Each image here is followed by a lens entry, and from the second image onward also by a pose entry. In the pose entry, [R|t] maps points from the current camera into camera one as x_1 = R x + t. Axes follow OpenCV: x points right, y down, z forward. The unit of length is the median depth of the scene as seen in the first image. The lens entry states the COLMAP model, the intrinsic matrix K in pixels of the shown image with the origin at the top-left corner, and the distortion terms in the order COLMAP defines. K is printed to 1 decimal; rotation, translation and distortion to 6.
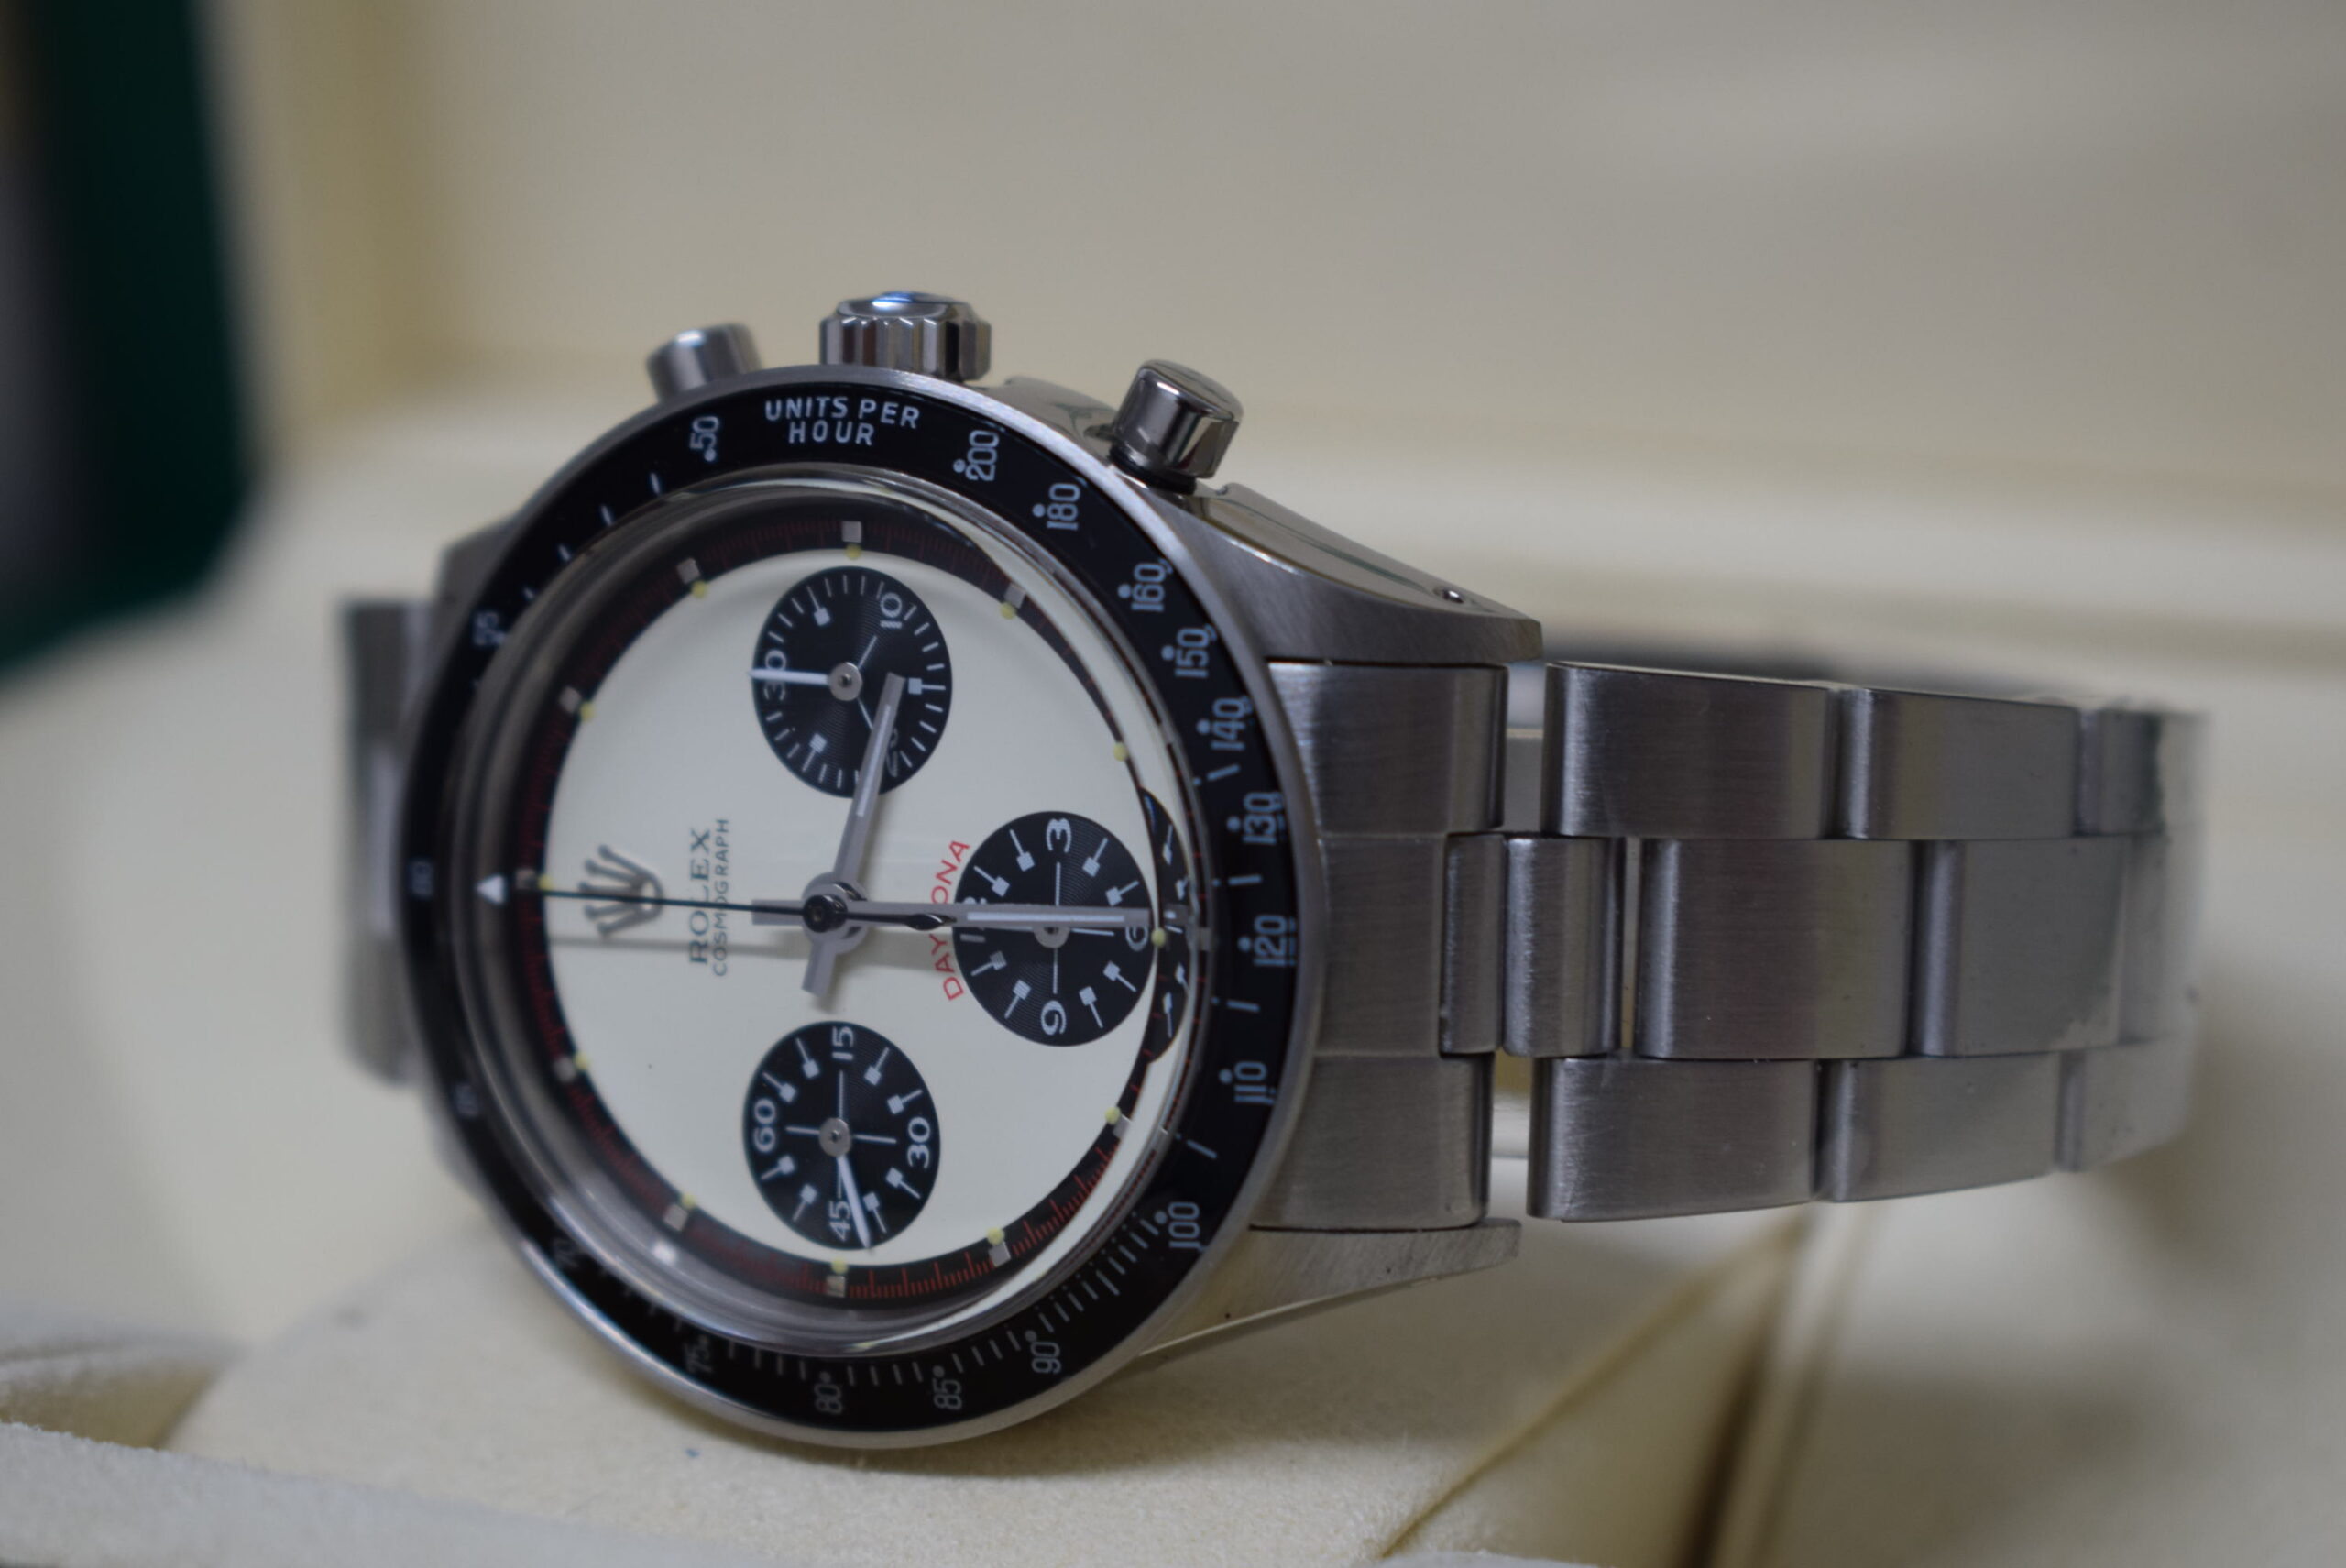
lens RADIAL K [[5508.4, 0, 1173.0], [0, 5508.4, 784.0], [0, 0, 1]] dist [0.007102, -0.408381]
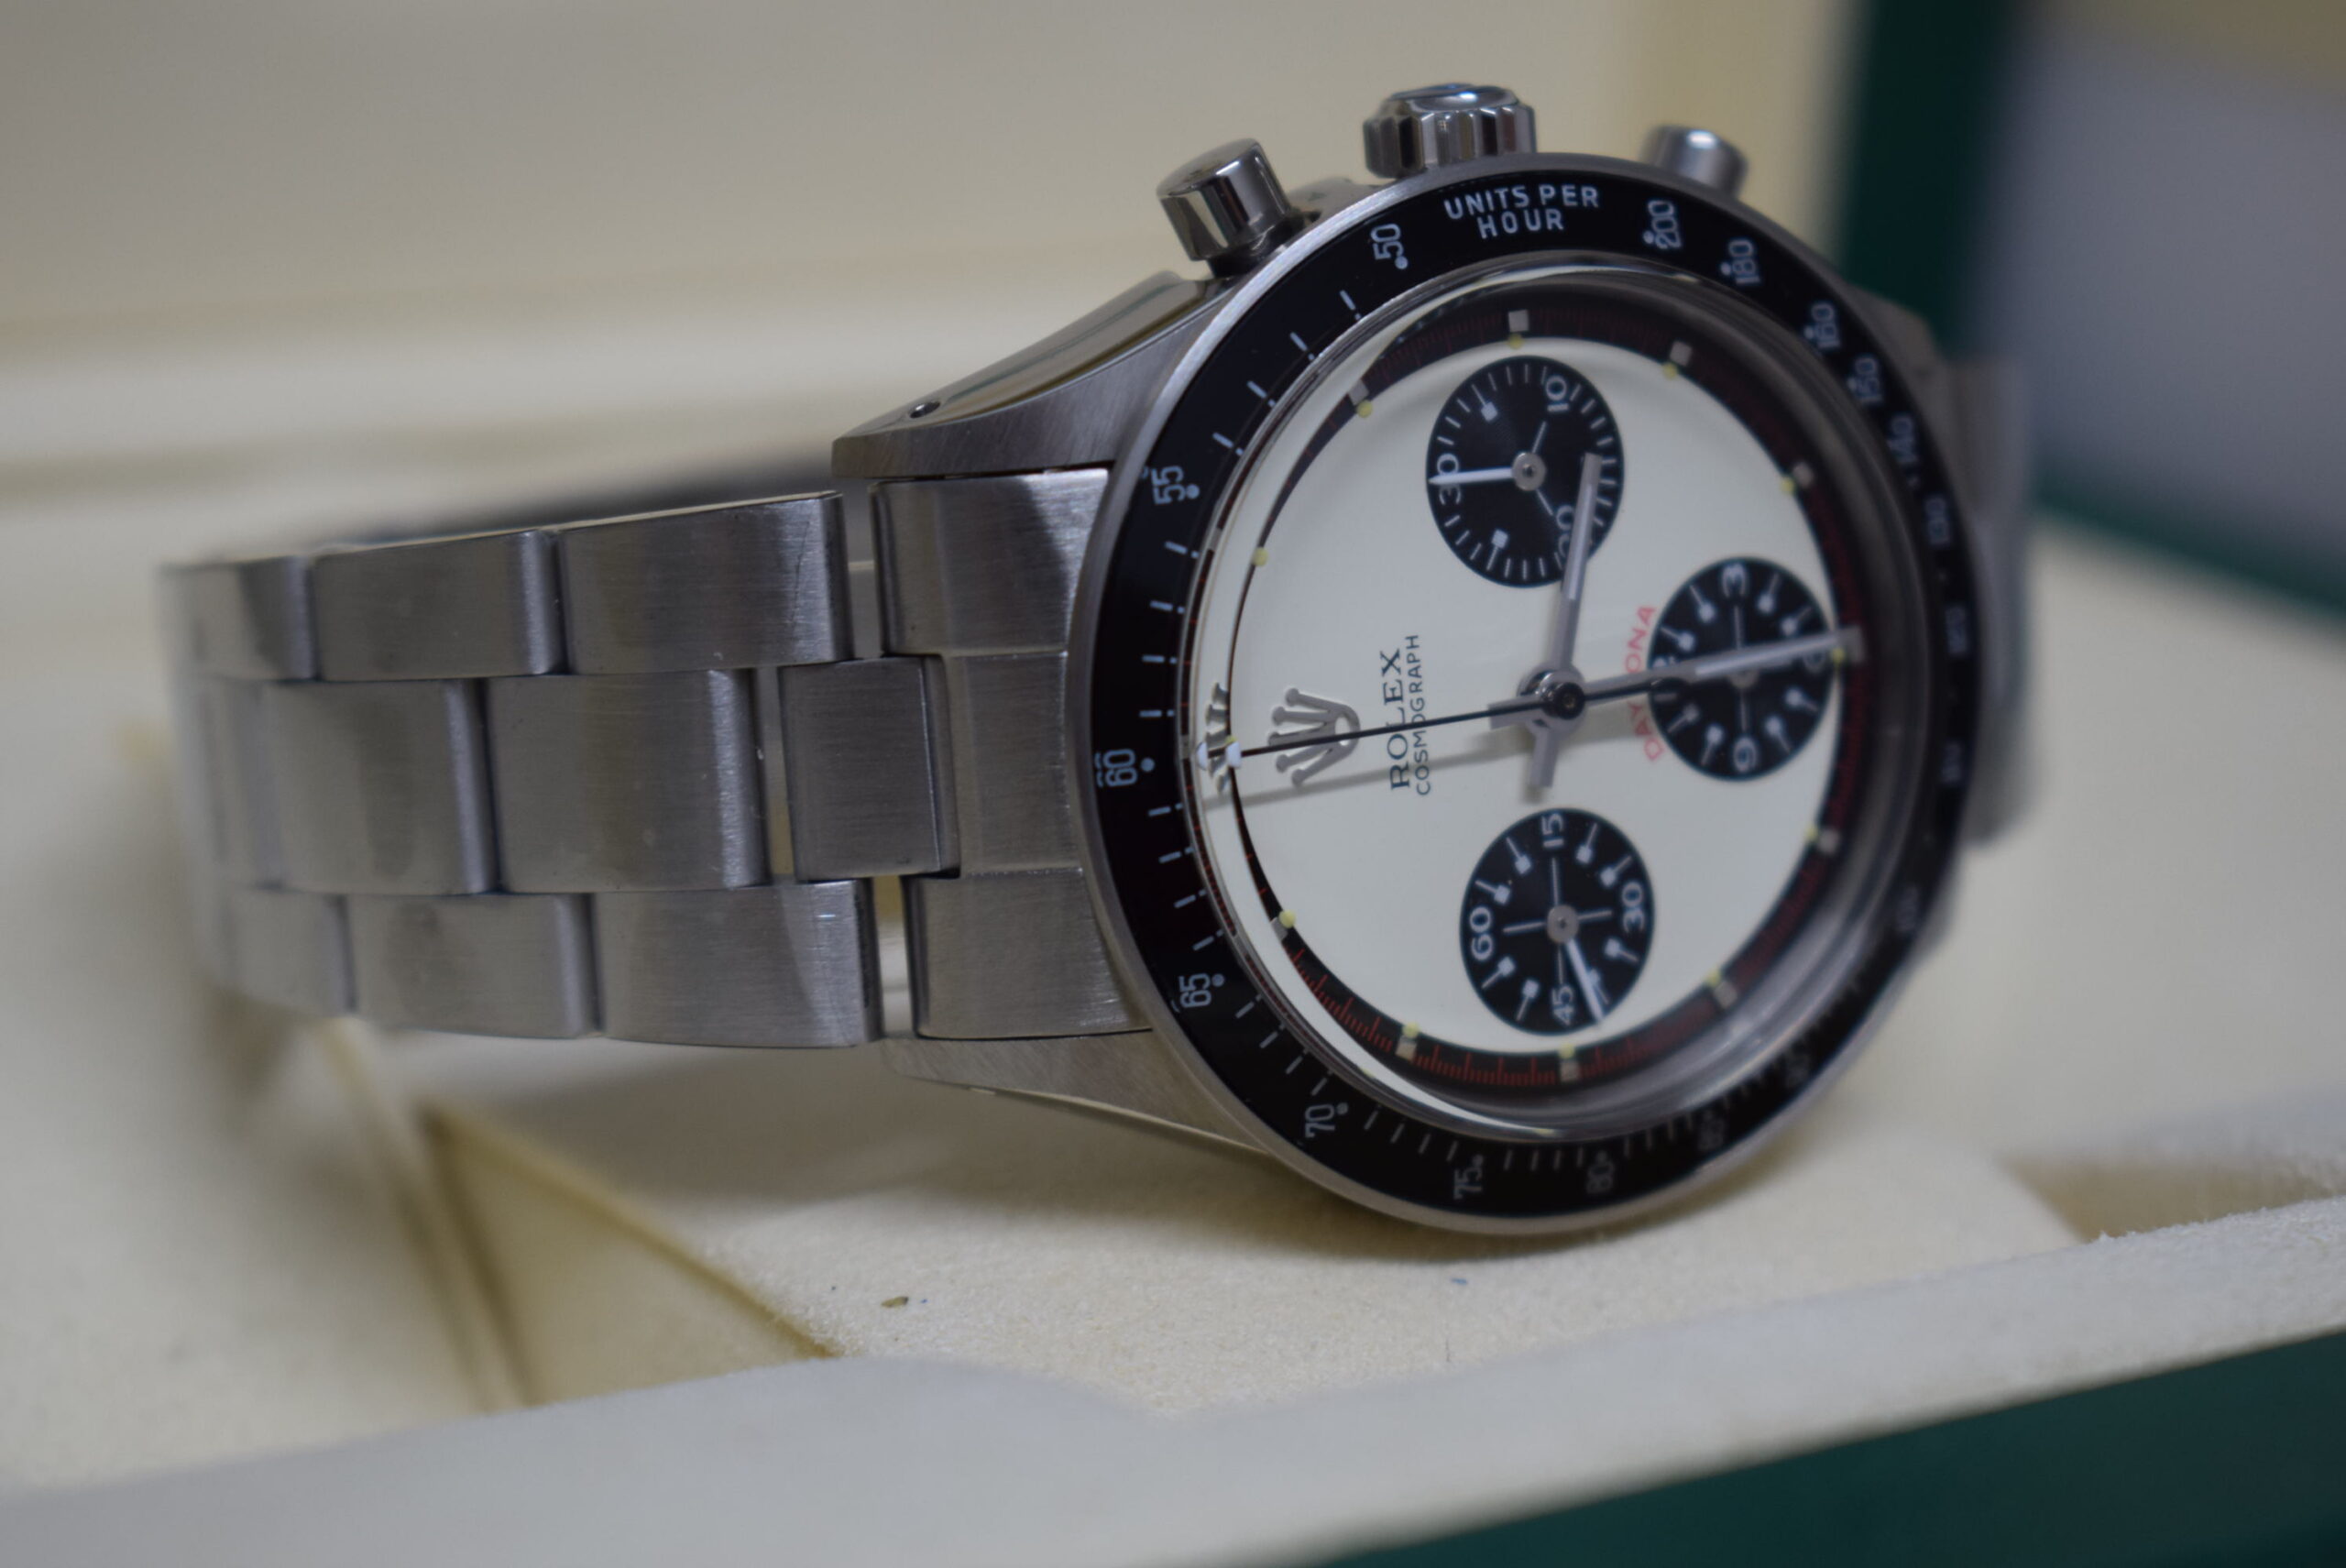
lens RADIAL K [[5508.4, 0, 1173.0], [0, 5508.4, 784.0], [0, 0, 1]] dist [0.007102, -0.408381]
pose [[0.552637, -0.178724, 0.814034, -0.926696], [0.169206, 0.980454, 0.100391, -0.074808], [-0.816065, 0.082260, 0.572076, 0.487482]]
